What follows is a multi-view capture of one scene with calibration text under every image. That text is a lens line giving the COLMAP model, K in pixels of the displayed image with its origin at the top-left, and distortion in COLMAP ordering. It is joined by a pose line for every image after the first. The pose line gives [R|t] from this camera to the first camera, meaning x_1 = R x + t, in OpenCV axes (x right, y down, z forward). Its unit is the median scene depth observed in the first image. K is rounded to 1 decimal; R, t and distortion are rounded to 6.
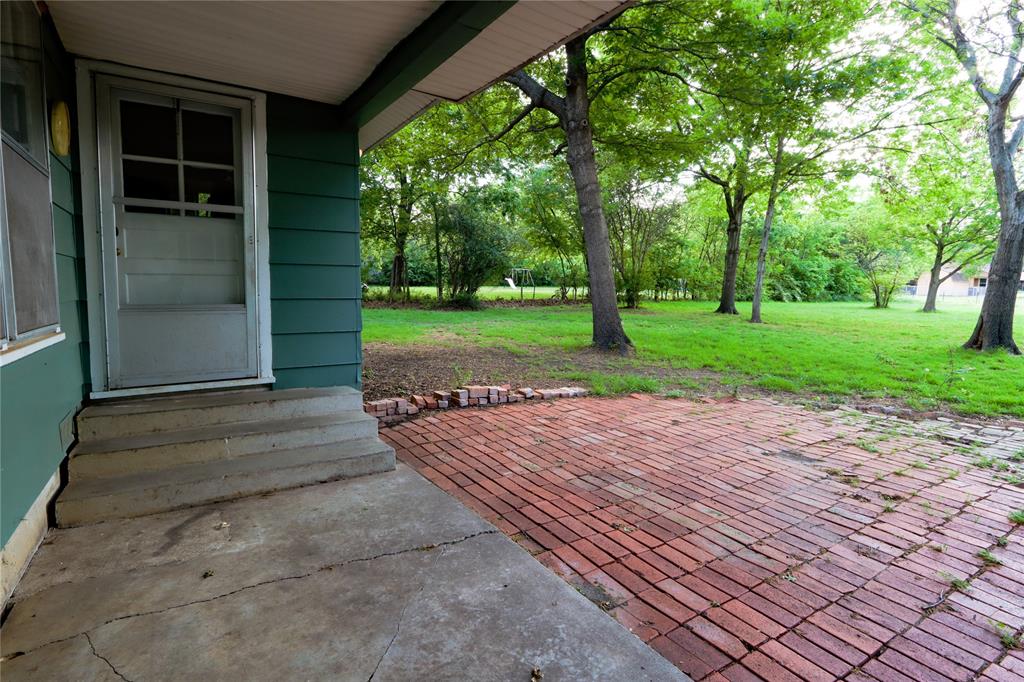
lens RADIAL K [[532.7, 0, 509.8], [0, 532.7, 322.8], [0, 0, 1]] dist [-0.005661, 0.000556]
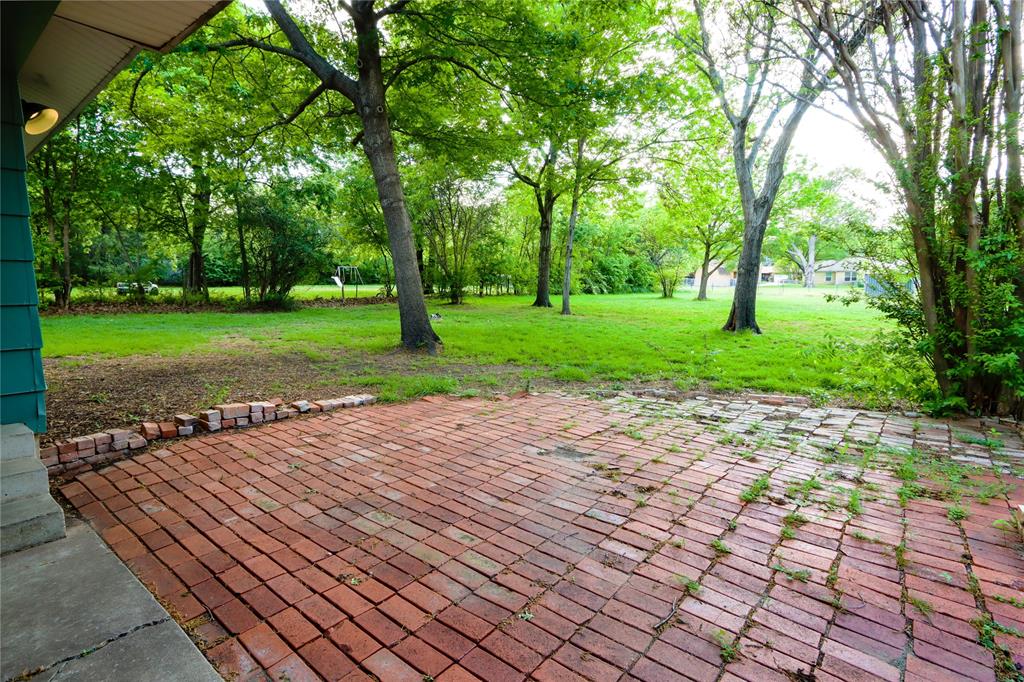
lens RADIAL K [[532.7, 0, 509.8], [0, 532.7, 322.8], [0, 0, 1]] dist [-0.005661, 0.000556]
pose [[0.948174, -0.039454, 0.315294, 0.081679], [0.037645, 0.999221, 0.011828, -0.002543], [-0.315515, 0.000654, 0.948920, 0.061646]]
